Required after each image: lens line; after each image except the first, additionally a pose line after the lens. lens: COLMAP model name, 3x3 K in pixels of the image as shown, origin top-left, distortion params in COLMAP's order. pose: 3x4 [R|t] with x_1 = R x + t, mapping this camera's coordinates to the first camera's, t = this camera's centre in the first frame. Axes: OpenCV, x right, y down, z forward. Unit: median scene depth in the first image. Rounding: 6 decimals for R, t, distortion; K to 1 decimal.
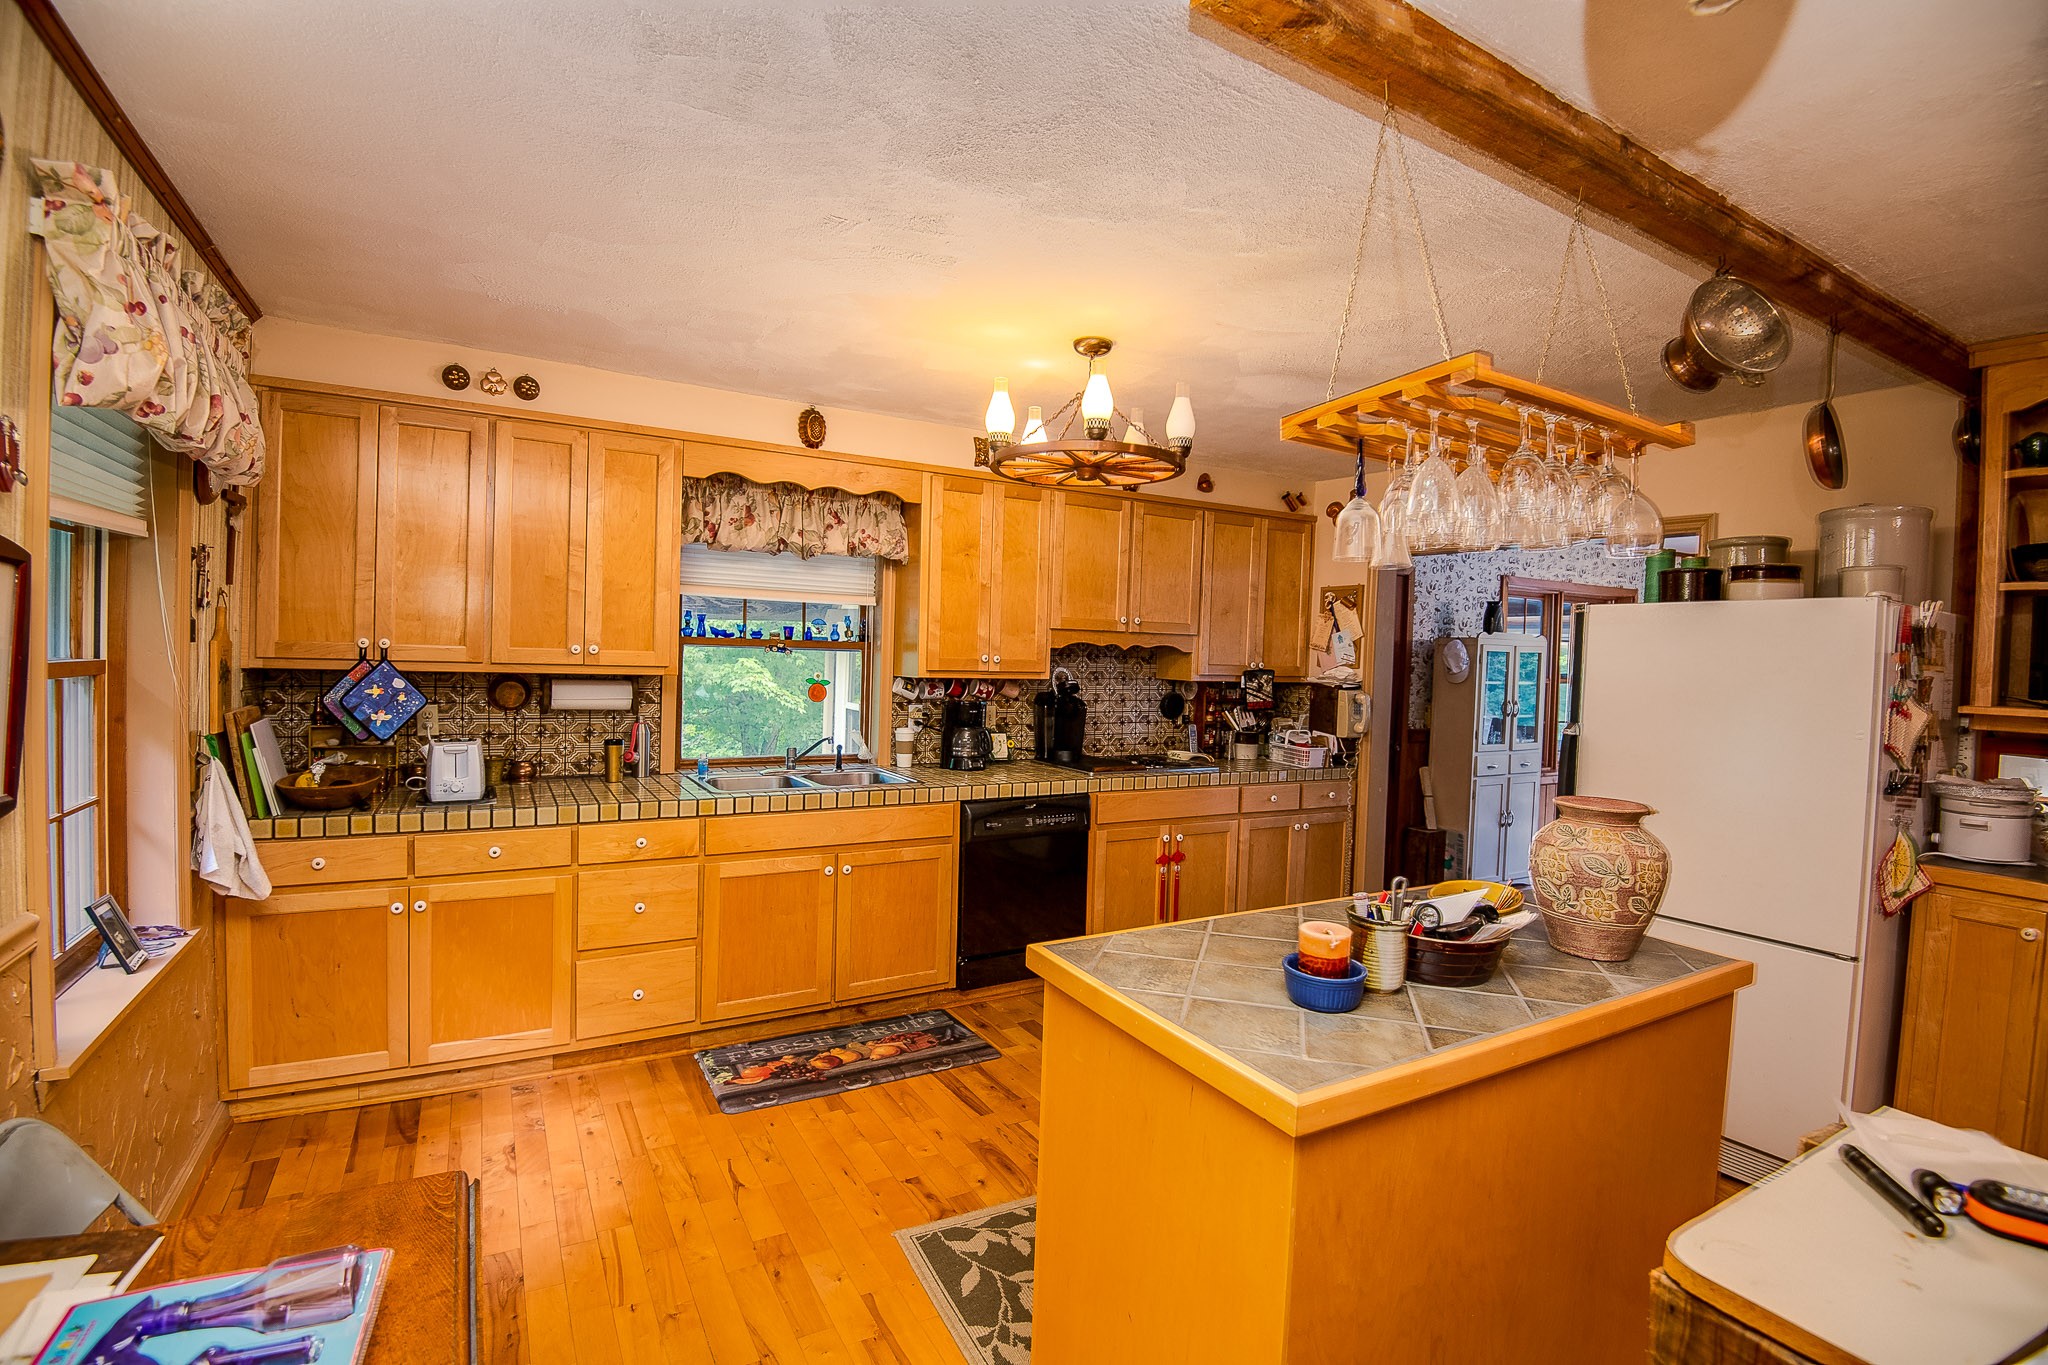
lens RADIAL K [[949.6, 0, 1032.7], [0, 949.6, 679.0], [0, 0, 1]] dist [-0.032874, -0.004001]
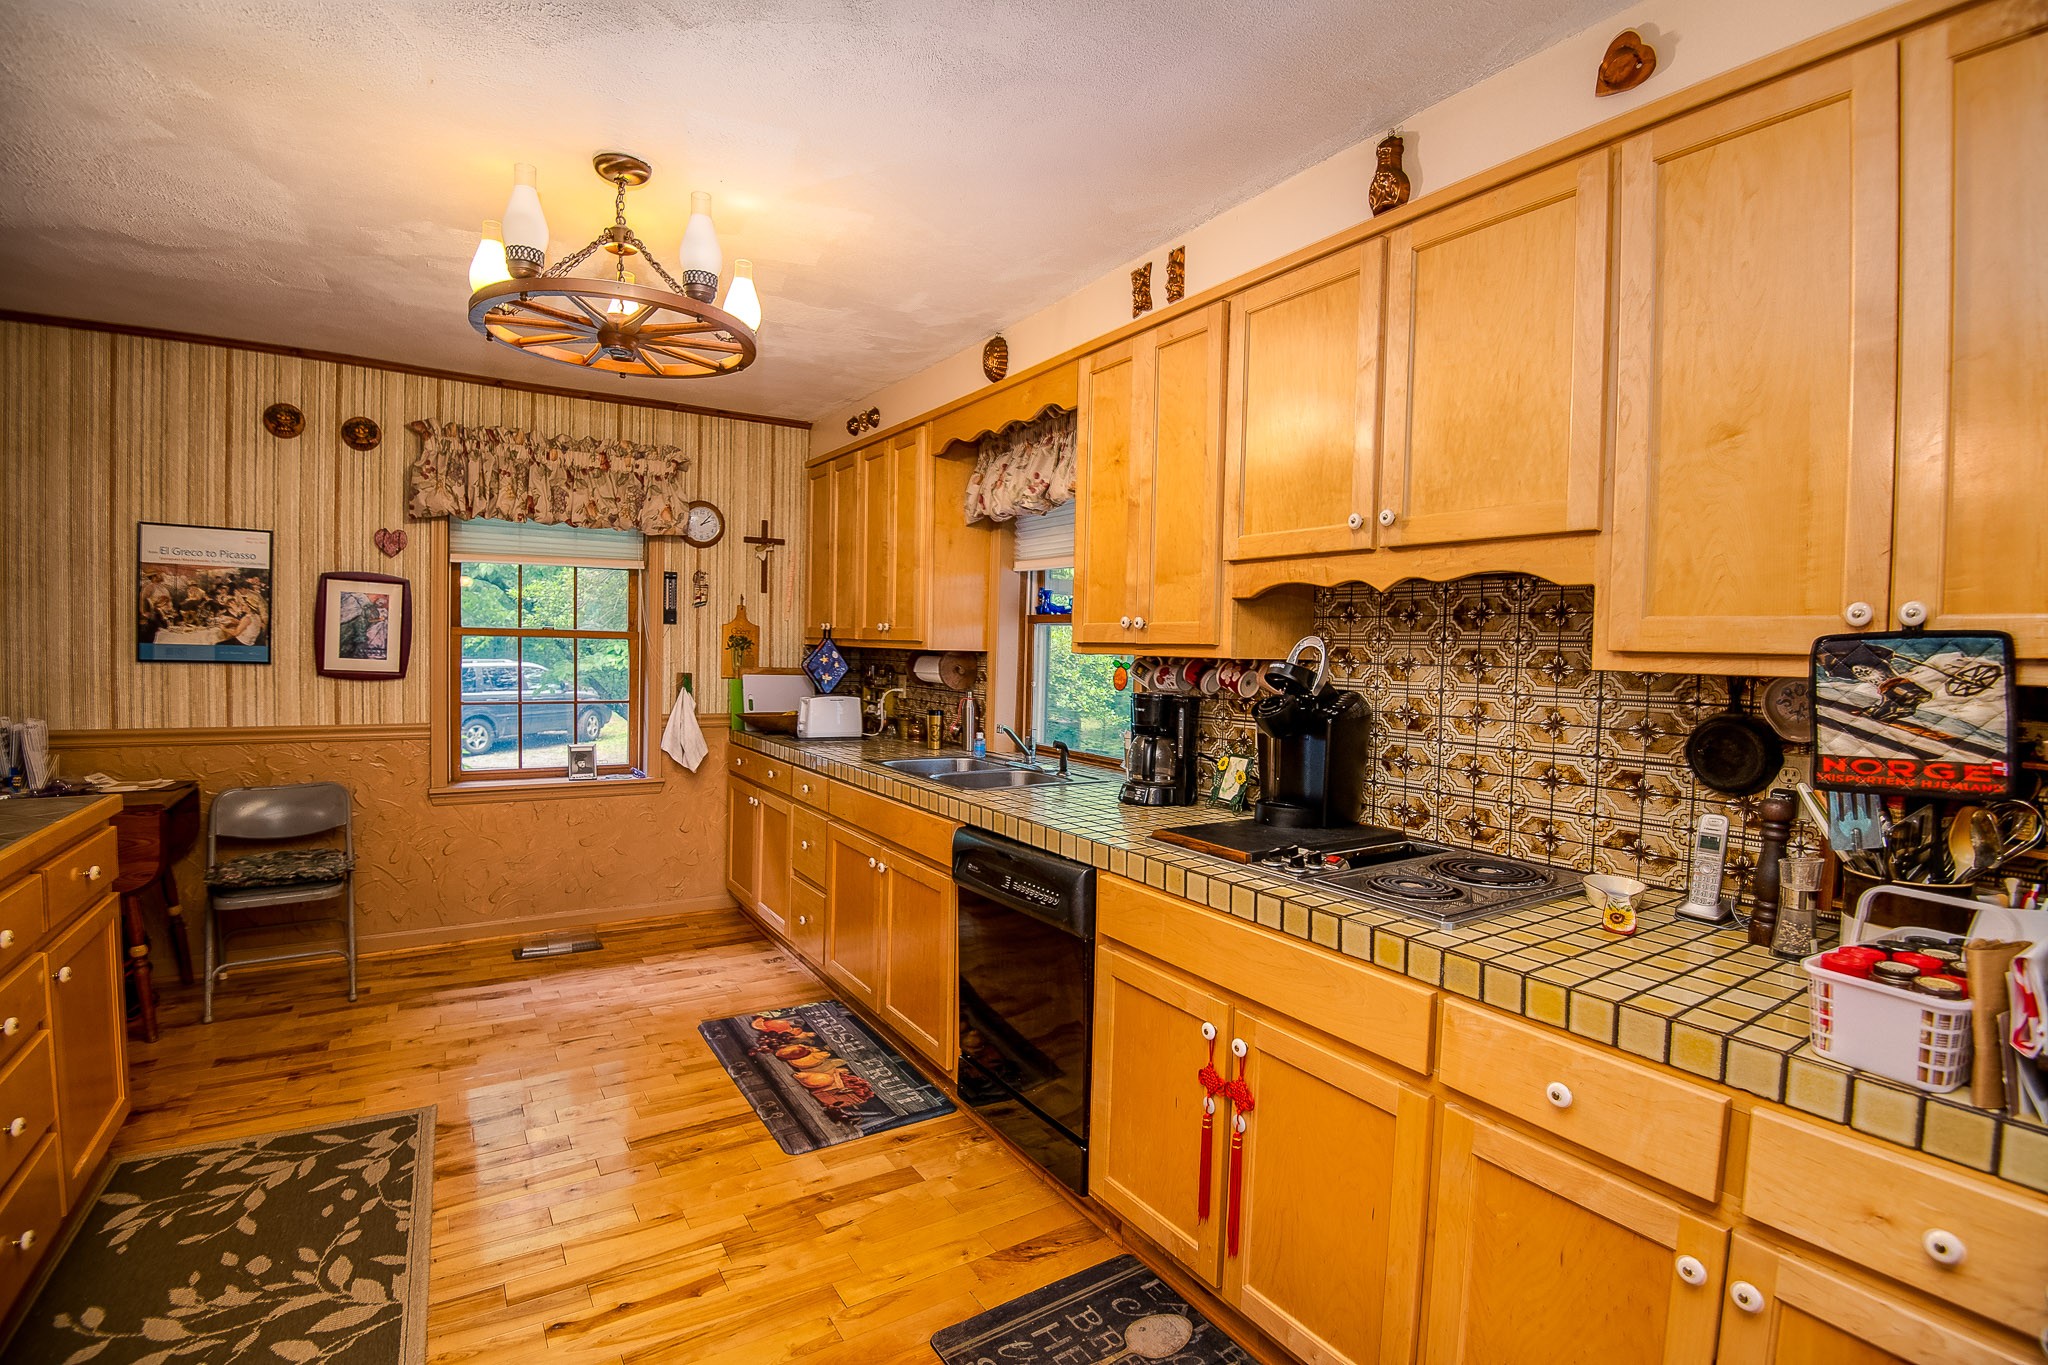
lens RADIAL K [[949.6, 0, 1033.0], [0, 949.6, 687.0], [0, 0, 1]] dist [-0.032874, -0.004001]
pose [[0.043319, 0.014315, -0.998959, 0.657659], [-0.049202, 0.998715, 0.012178, 0.018414], [0.997849, 0.048623, 0.043968, 1.071603]]
